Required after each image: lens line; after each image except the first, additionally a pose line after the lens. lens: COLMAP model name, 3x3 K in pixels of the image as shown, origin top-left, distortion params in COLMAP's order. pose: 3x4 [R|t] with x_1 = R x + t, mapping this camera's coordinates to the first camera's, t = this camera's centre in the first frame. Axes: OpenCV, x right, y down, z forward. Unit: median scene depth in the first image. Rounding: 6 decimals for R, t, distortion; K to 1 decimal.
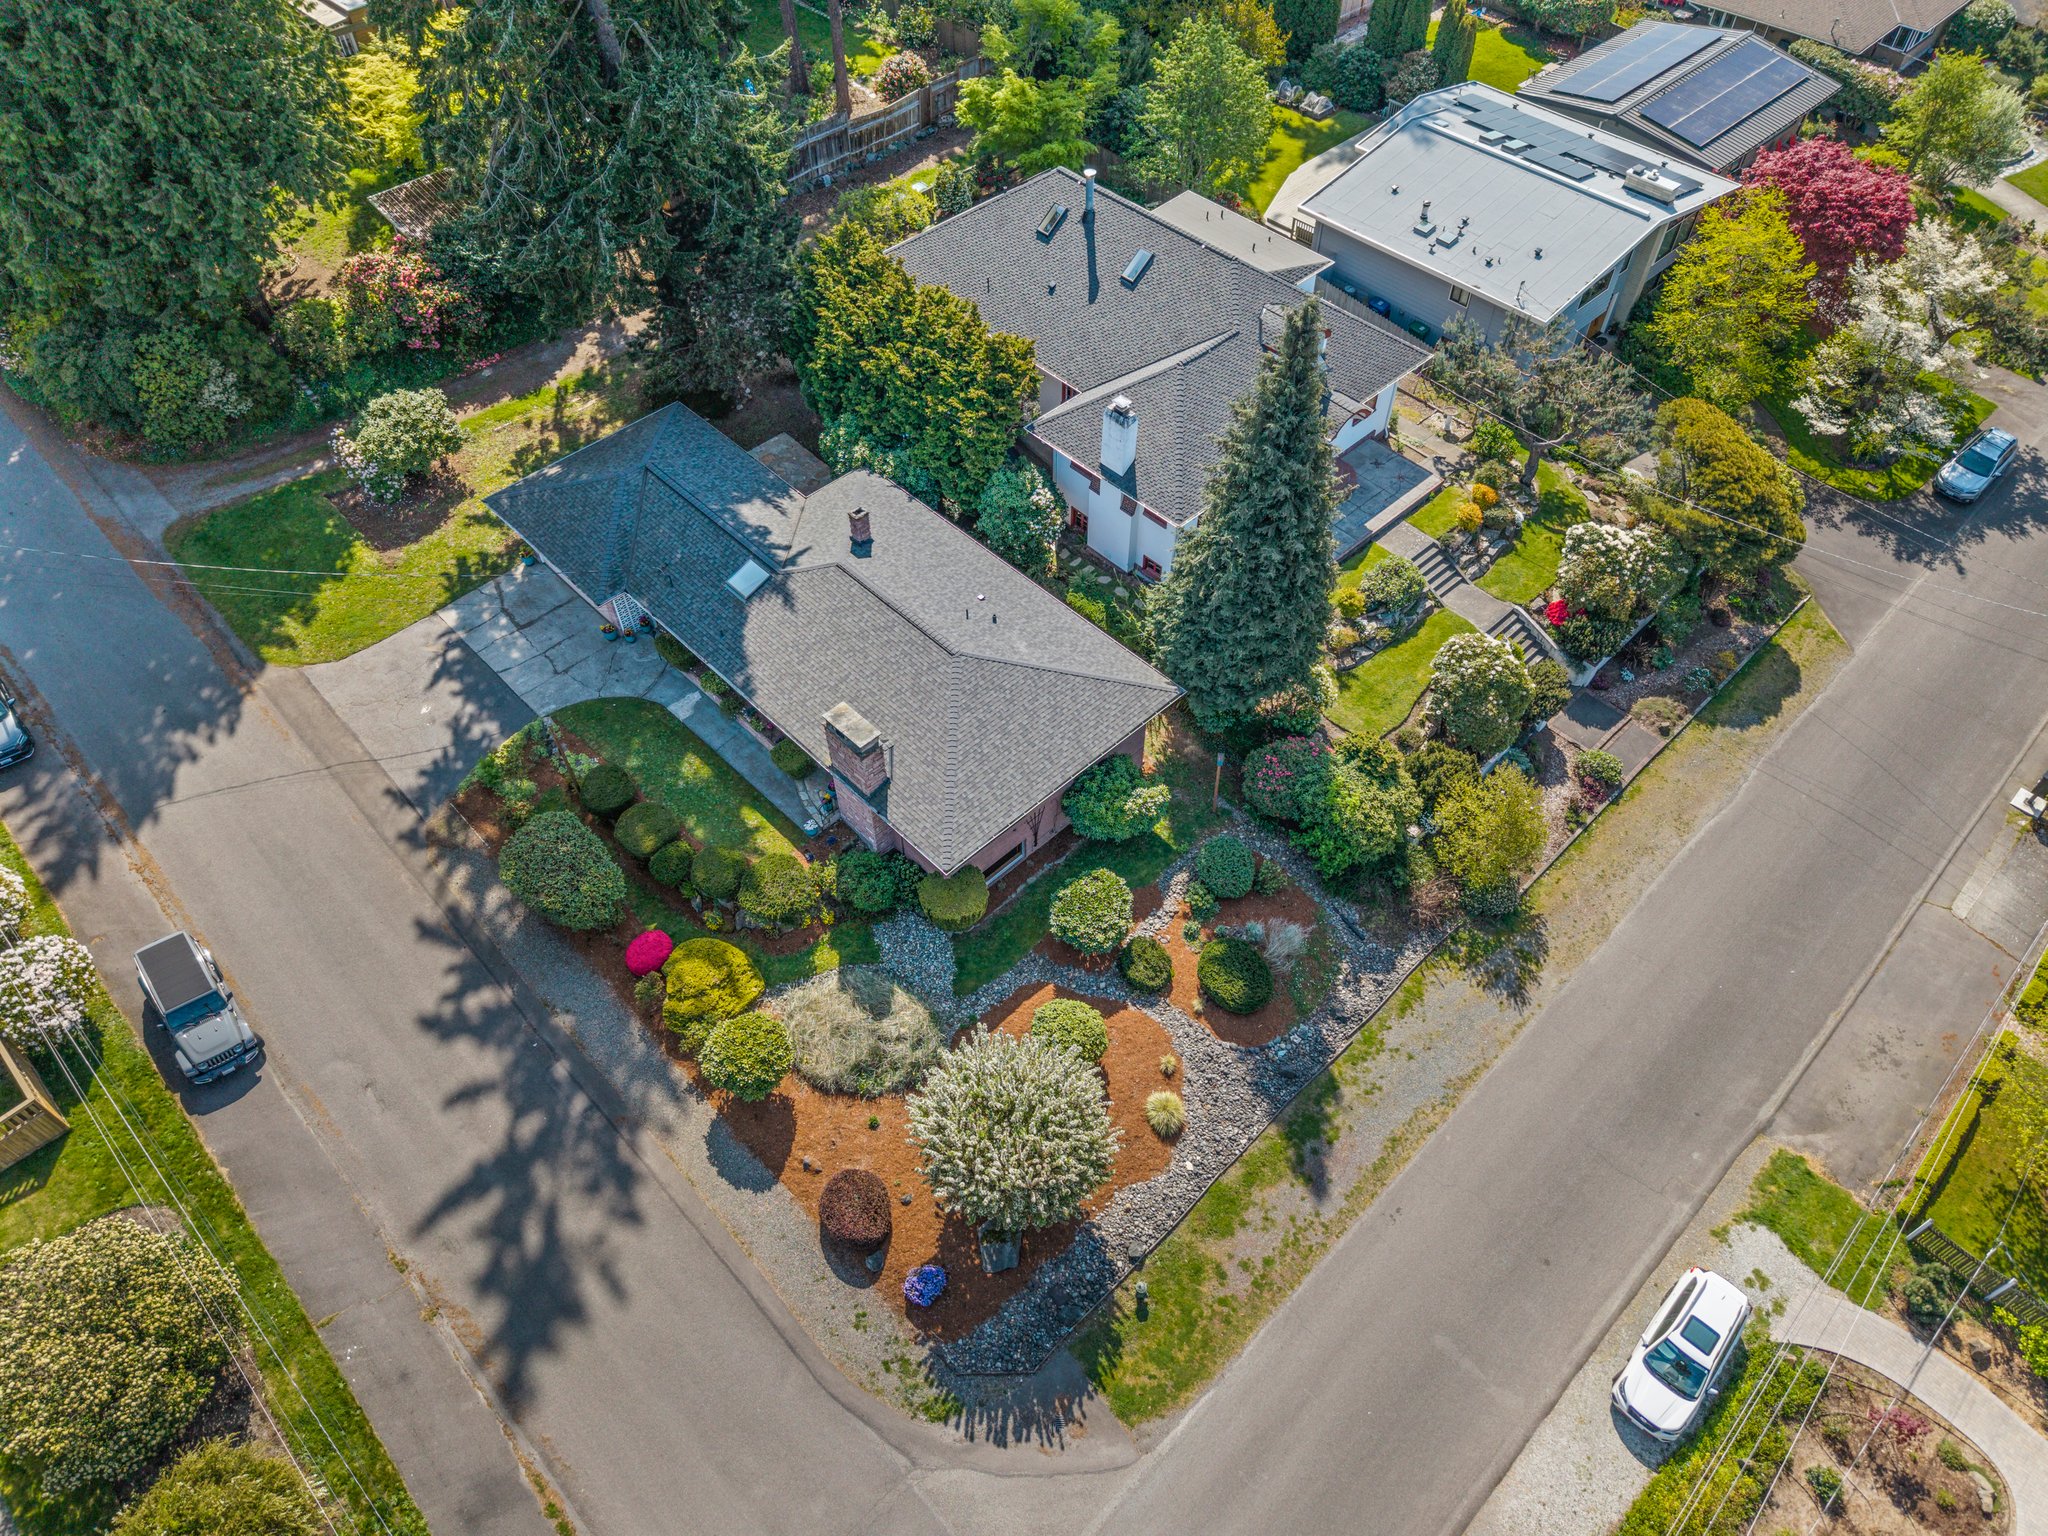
lens RADIAL K [[1418.5, 0, 1024.0], [0, 1418.5, 768.0], [0, 0, 1]] dist [0.101452, -0.209049]
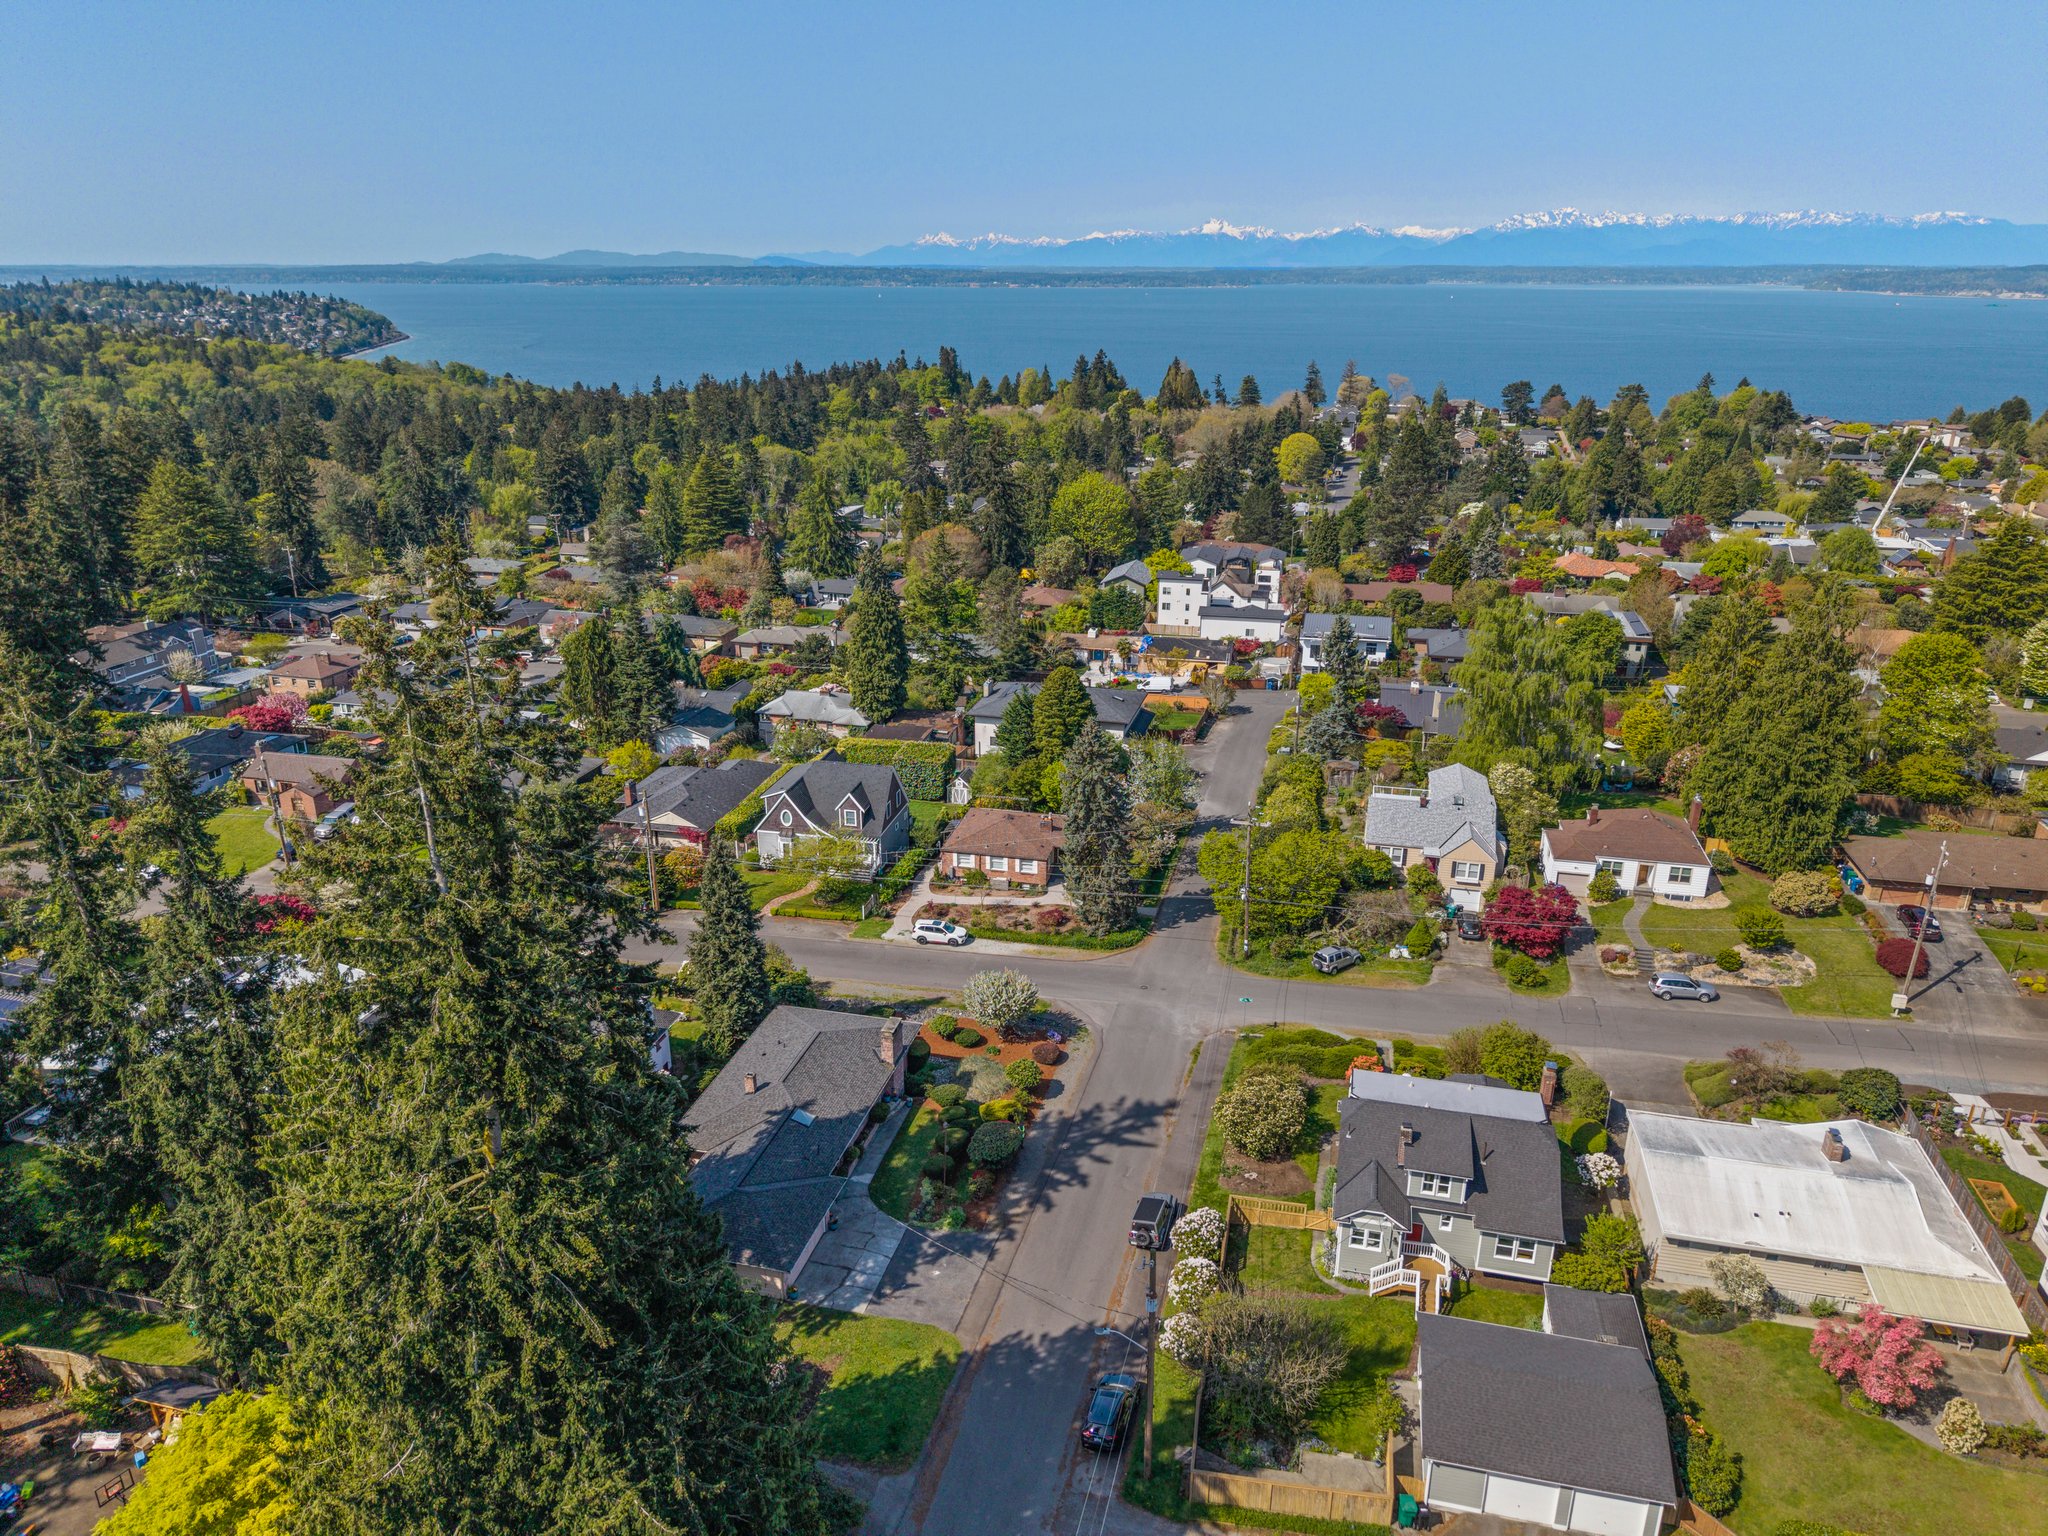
lens RADIAL K [[1347.2, 0, 1024.0], [0, 1347.2, 768.0], [0, 0, 1]] dist [-0.007846, -0.002037]
pose [[-0.530185, -0.289825, 0.796810, -1.566193], [0.653845, 0.458548, 0.601847, -1.176979], [-0.539806, 0.840080, -0.053615, 0.603144]]
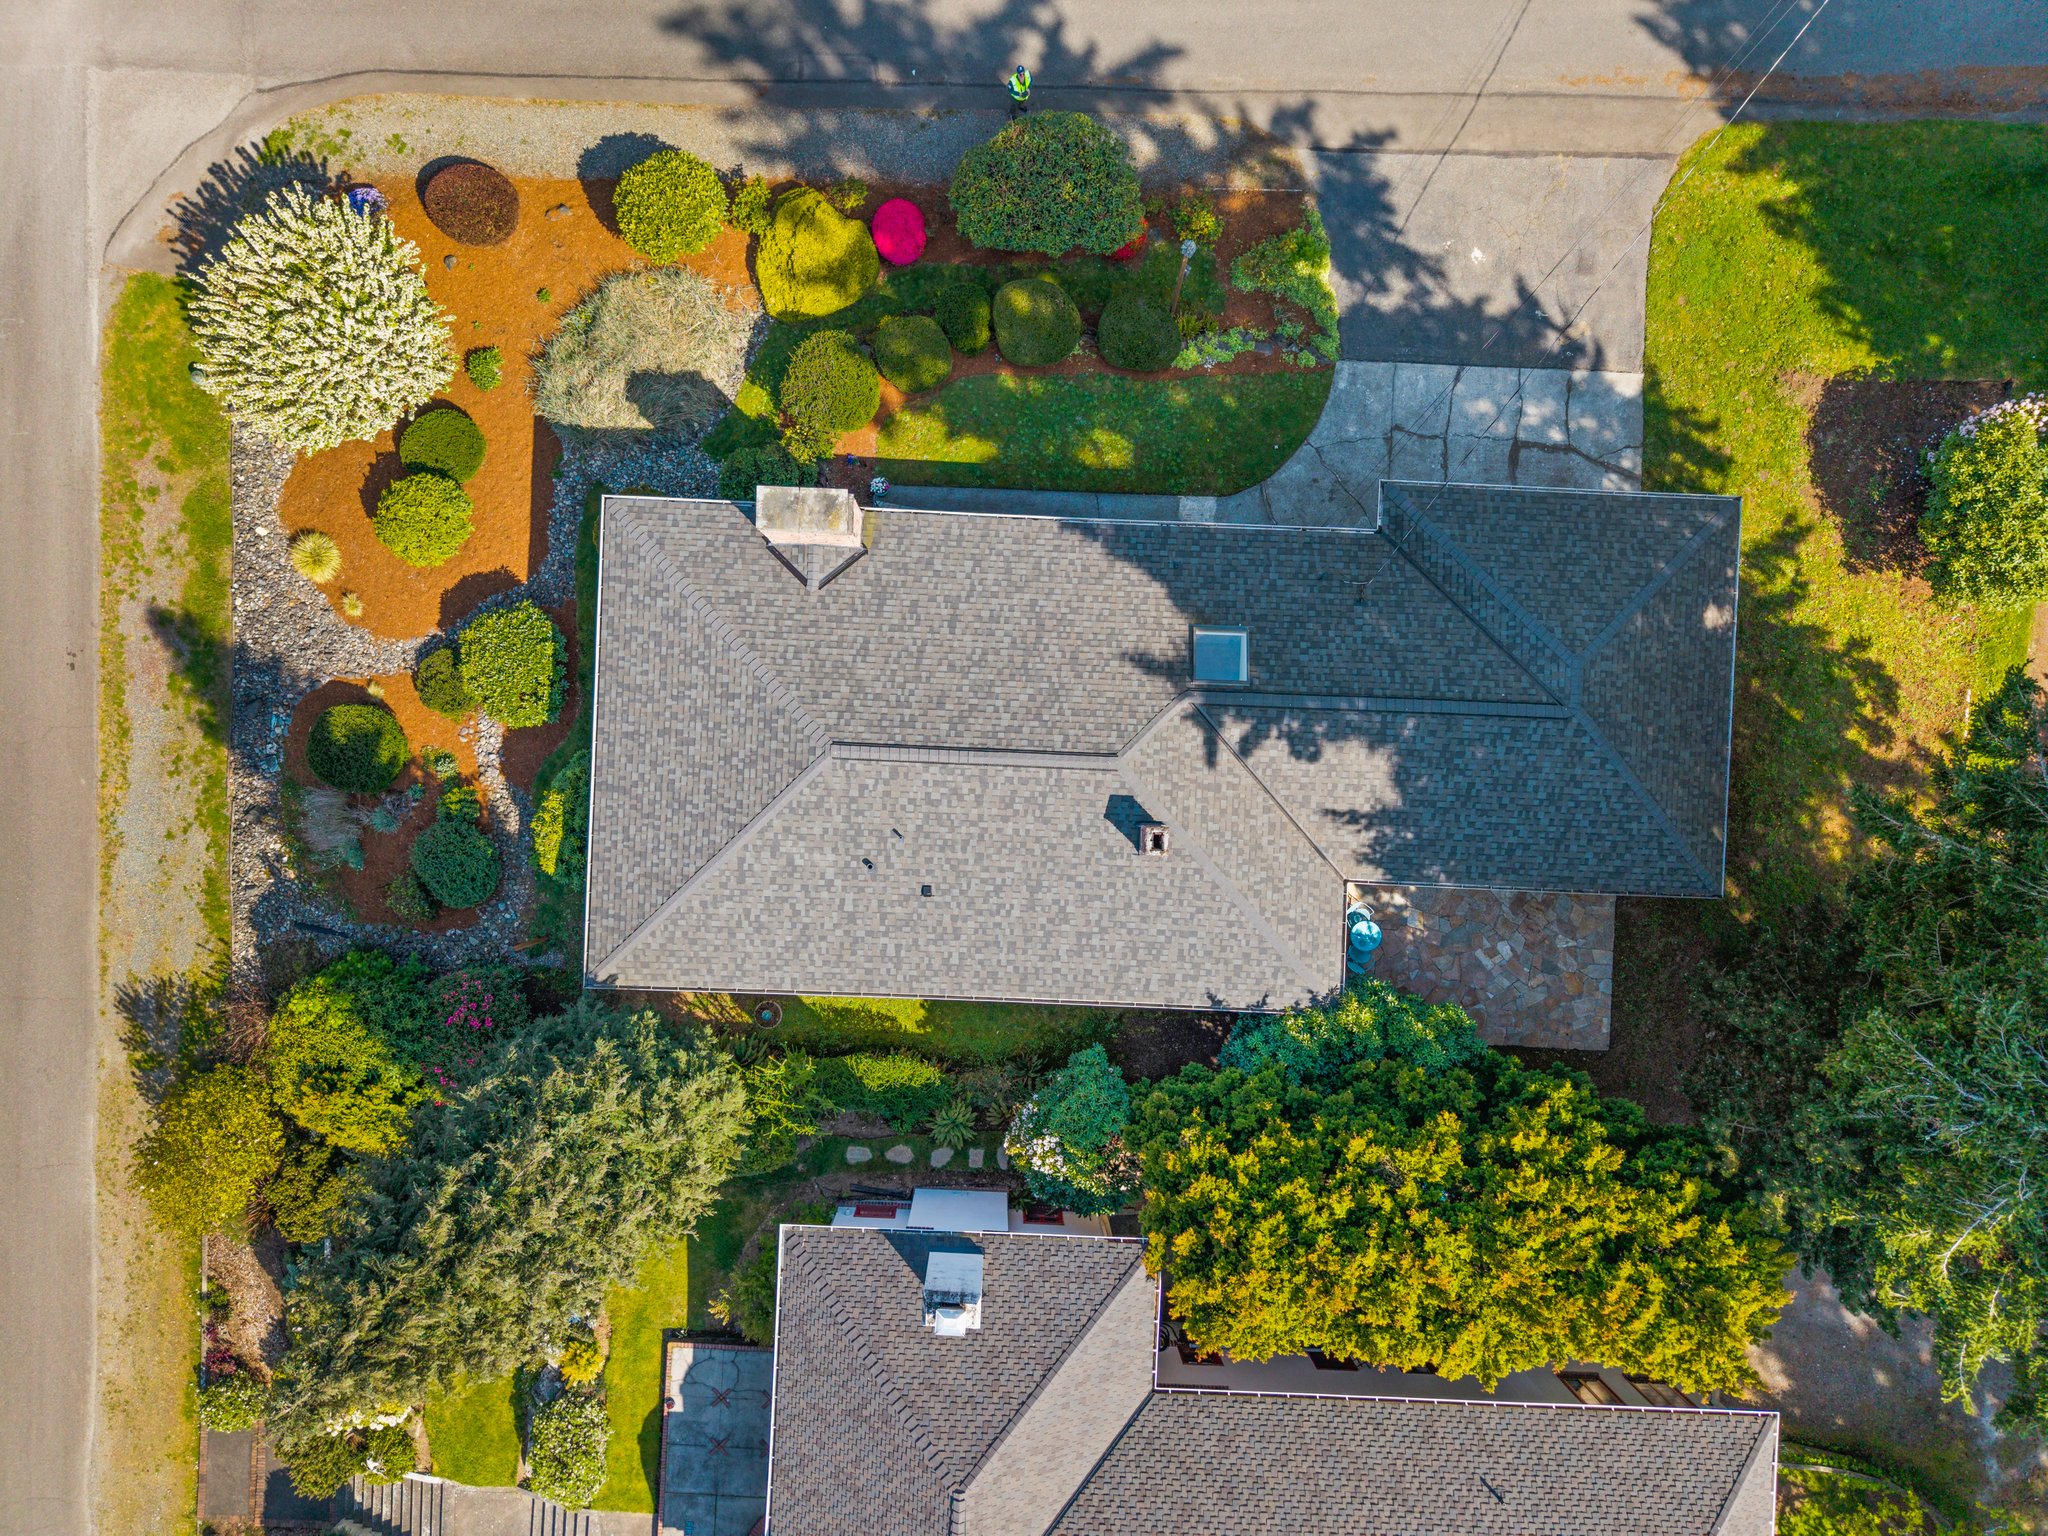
lens RADIAL K [[1350.1, 0, 1036.2], [0, 1350.1, 811.3], [0, 0, 1]] dist [0.058183, -0.097269]
pose [[-0.719711, 0.694112, 0.014991, -0.100059], [-0.543173, -0.576392, 0.610521, -0.497882], [0.432410, 0.431256, 0.791858, 0.552924]]
